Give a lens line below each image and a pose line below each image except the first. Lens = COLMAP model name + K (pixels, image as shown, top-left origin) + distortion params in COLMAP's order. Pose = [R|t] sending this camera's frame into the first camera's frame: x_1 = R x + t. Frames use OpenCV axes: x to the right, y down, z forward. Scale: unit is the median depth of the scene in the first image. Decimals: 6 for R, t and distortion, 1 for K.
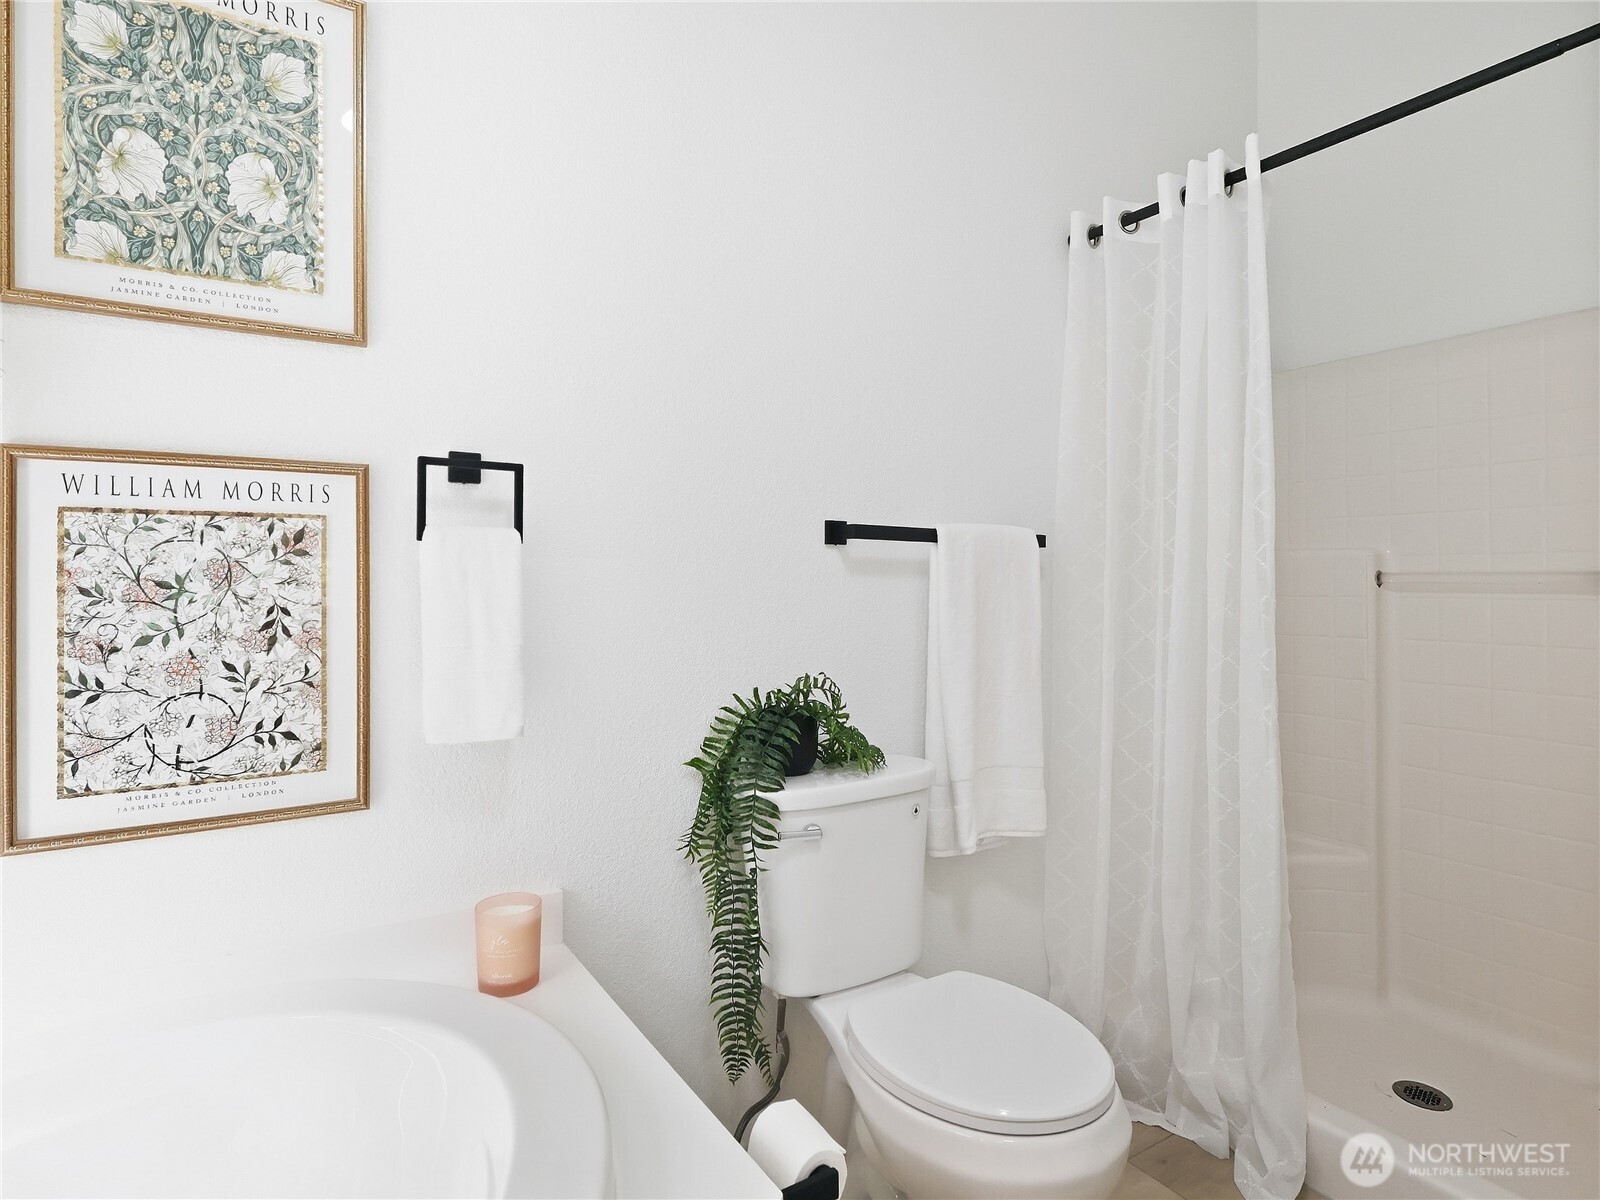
lens RADIAL K [[865.0, 0, 787.7], [0, 865.0, 578.1], [0, 0, 1]] dist [-0.003892, 0.002751]
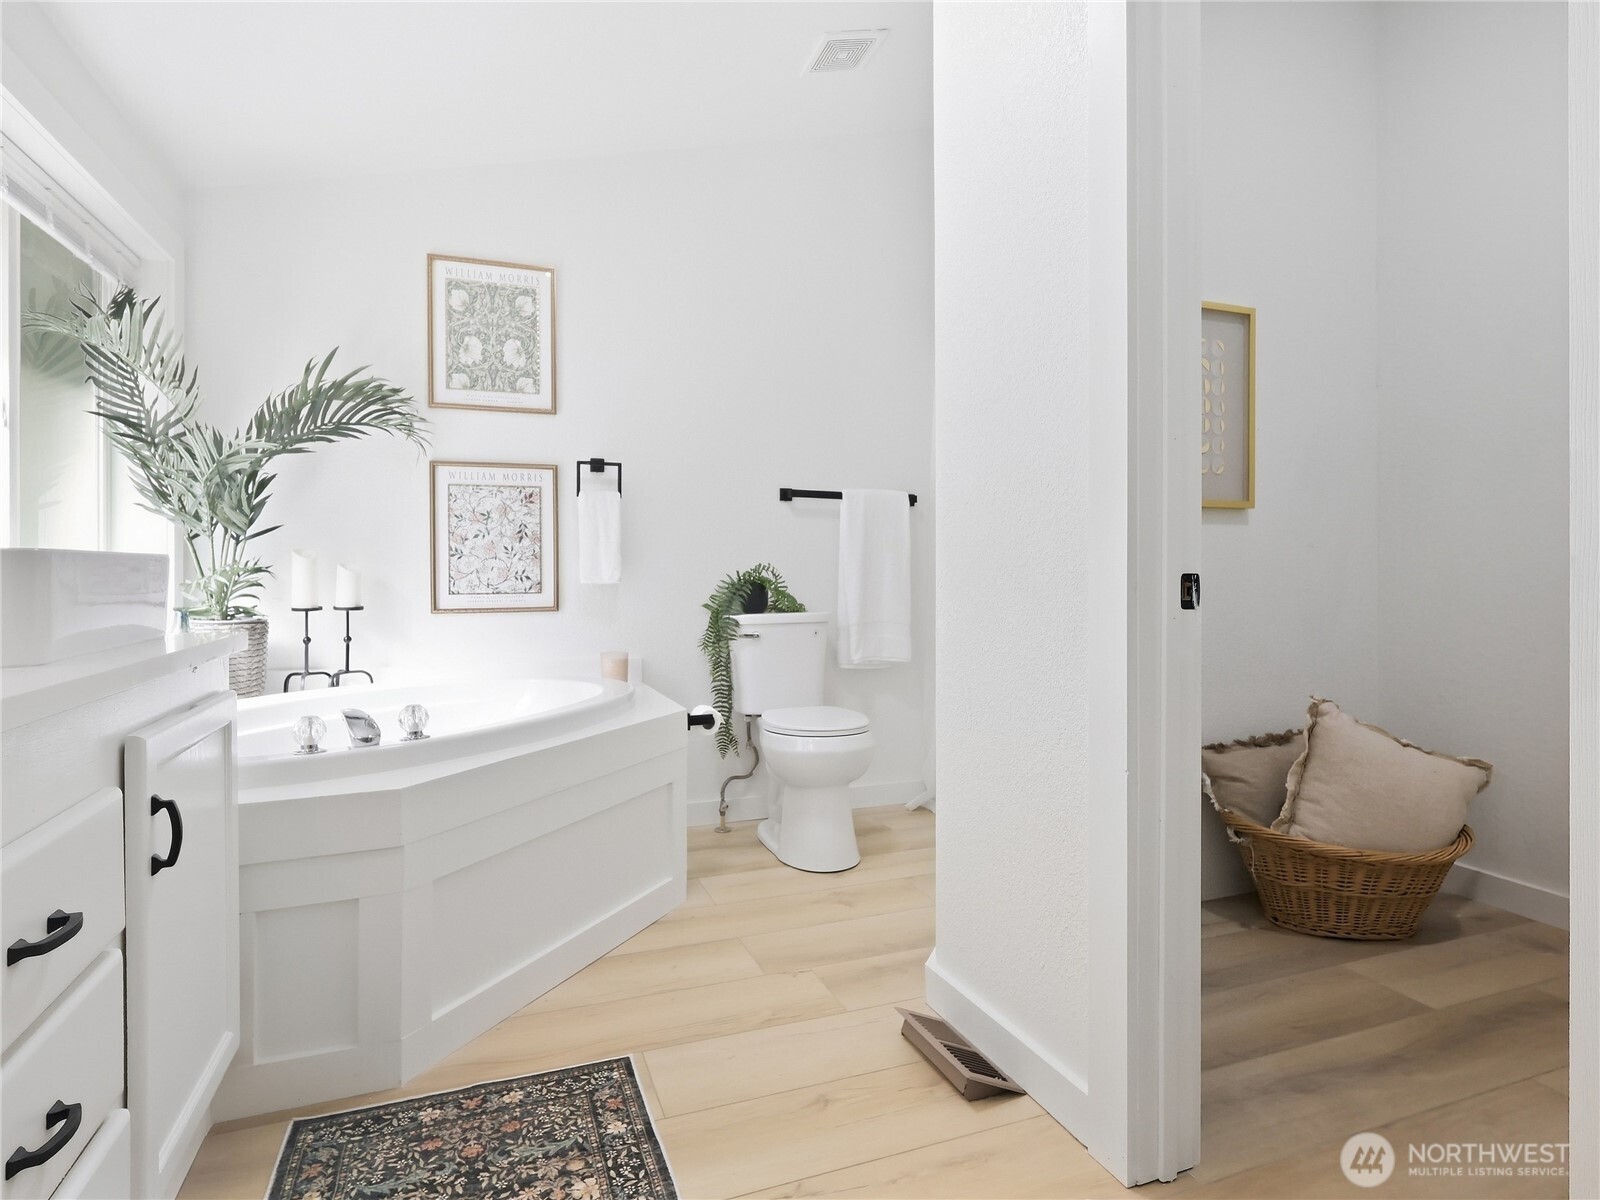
lens RADIAL K [[865.0, 0, 807.4], [0, 865.0, 577.5], [0, 0, 1]] dist [-0.003892, 0.002751]
pose [[0.987886, 0.002256, -0.155163, 0.573108], [0.000742, 0.999814, 0.019260, 0.134809], [0.155177, -0.019142, 0.987701, -1.270292]]
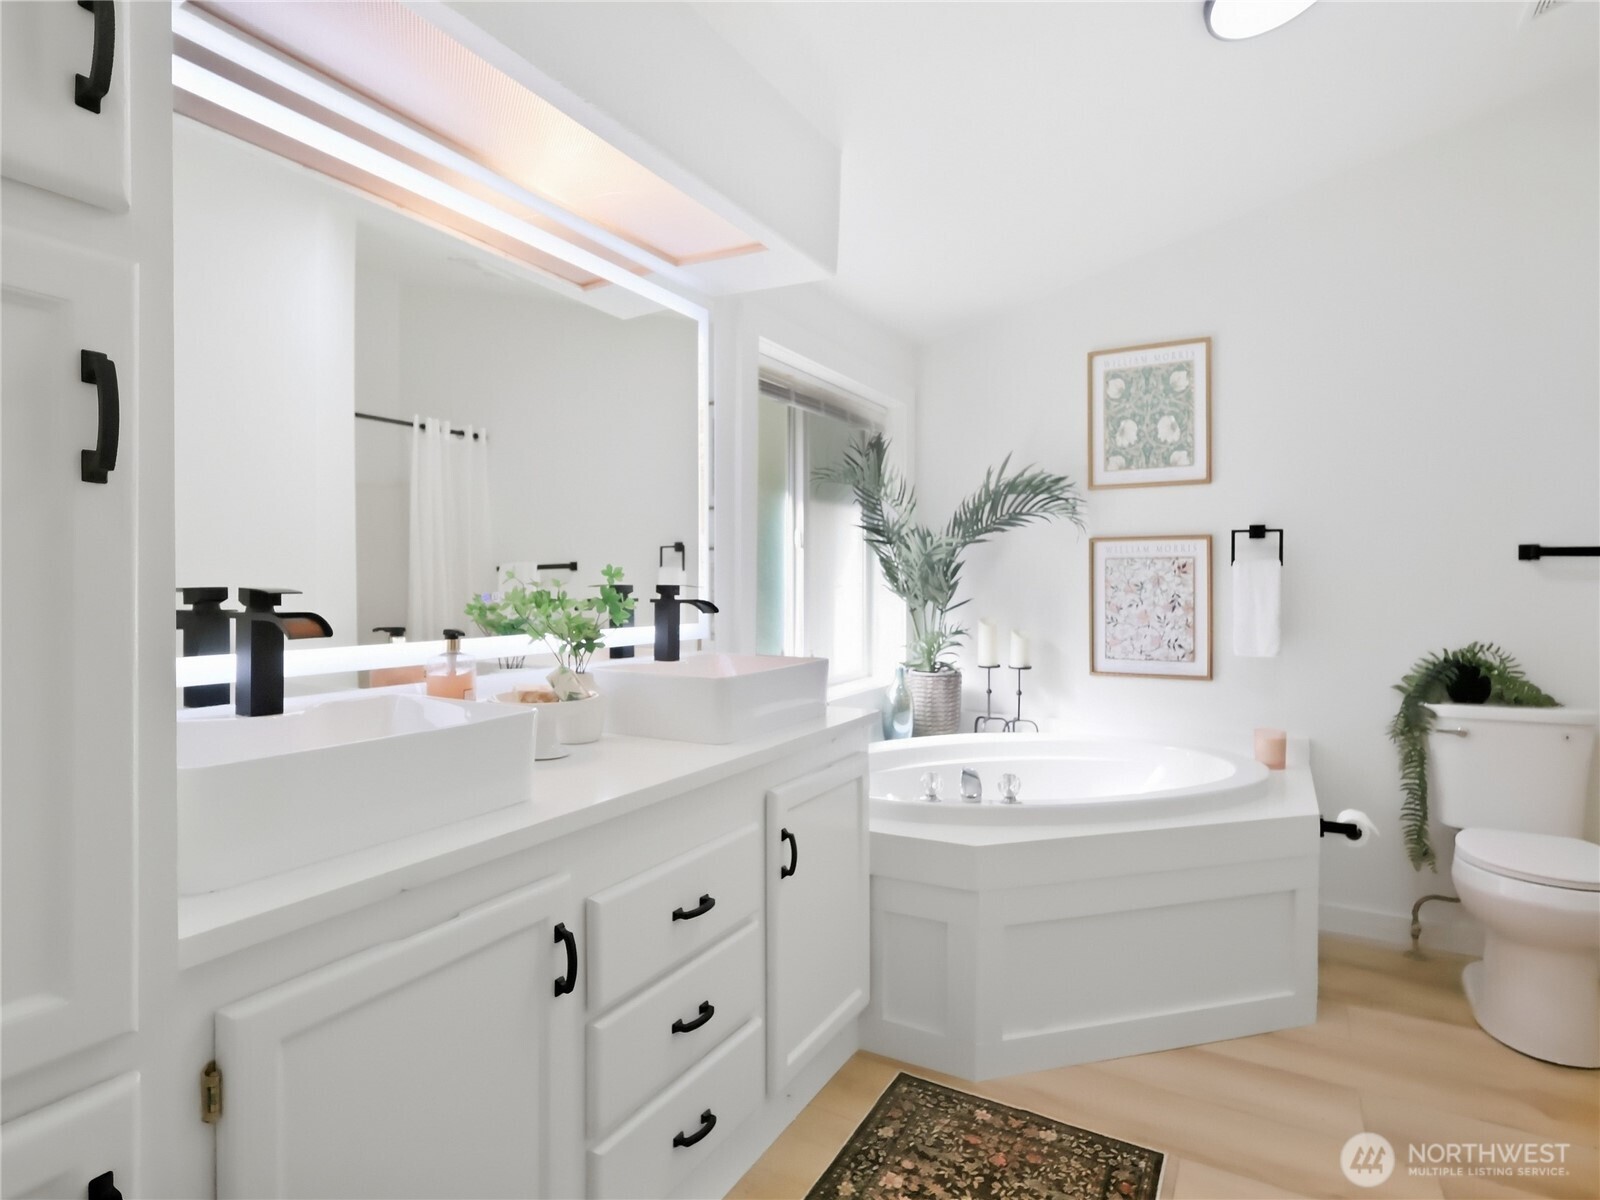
lens RADIAL K [[865.0, 0, 800.9], [0, 865.0, 585.7], [0, 0, 1]] dist [-0.003892, 0.002751]
pose [[0.507188, 0.012755, -0.861741, 1.001498], [0.008754, 0.999763, 0.019951, -0.050215], [0.861791, -0.017663, 0.506956, -1.188474]]
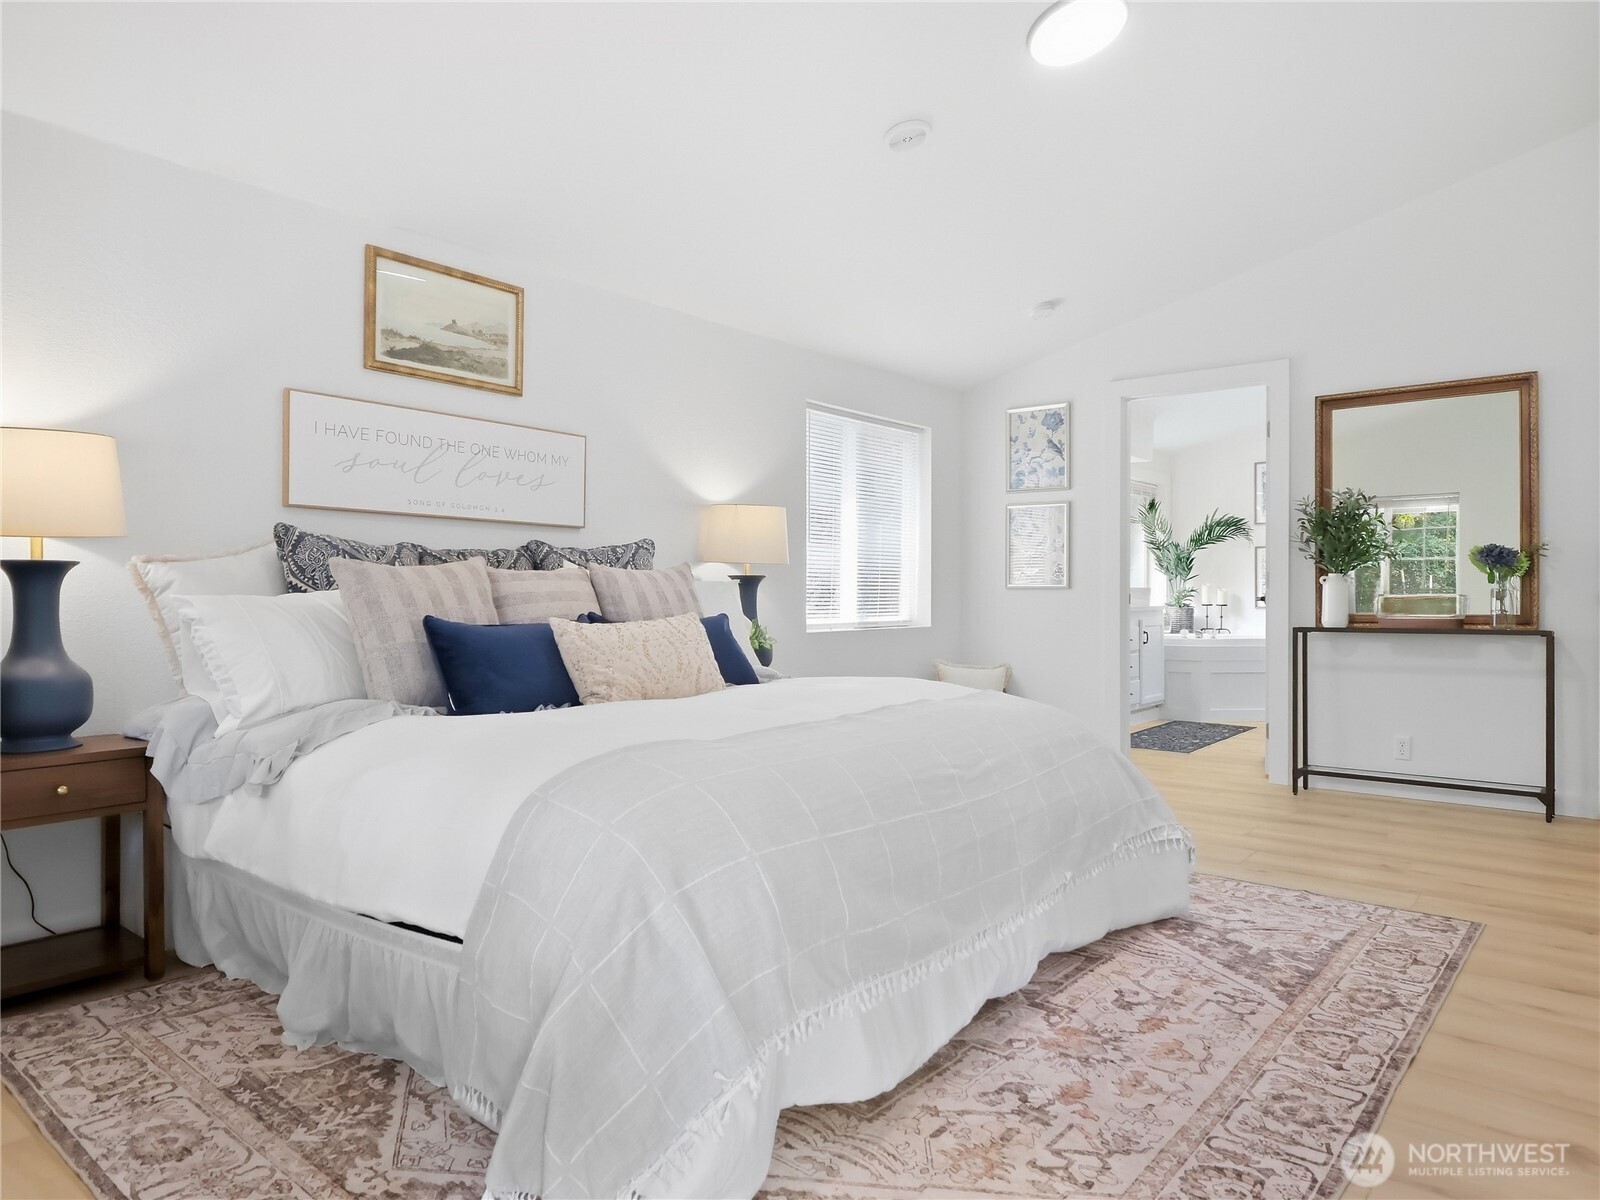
lens RADIAL K [[1025.0, 0, 792.7], [0, 1025.0, 602.9], [0, 0, 1]] dist [-0.000077, -0.001930]
pose [[0.350231, 0.015908, -0.936528, 4.485232], [0.007104, 0.999782, 0.019640, 0.083681], [0.936637, -0.013531, 0.350041, -4.367518]]
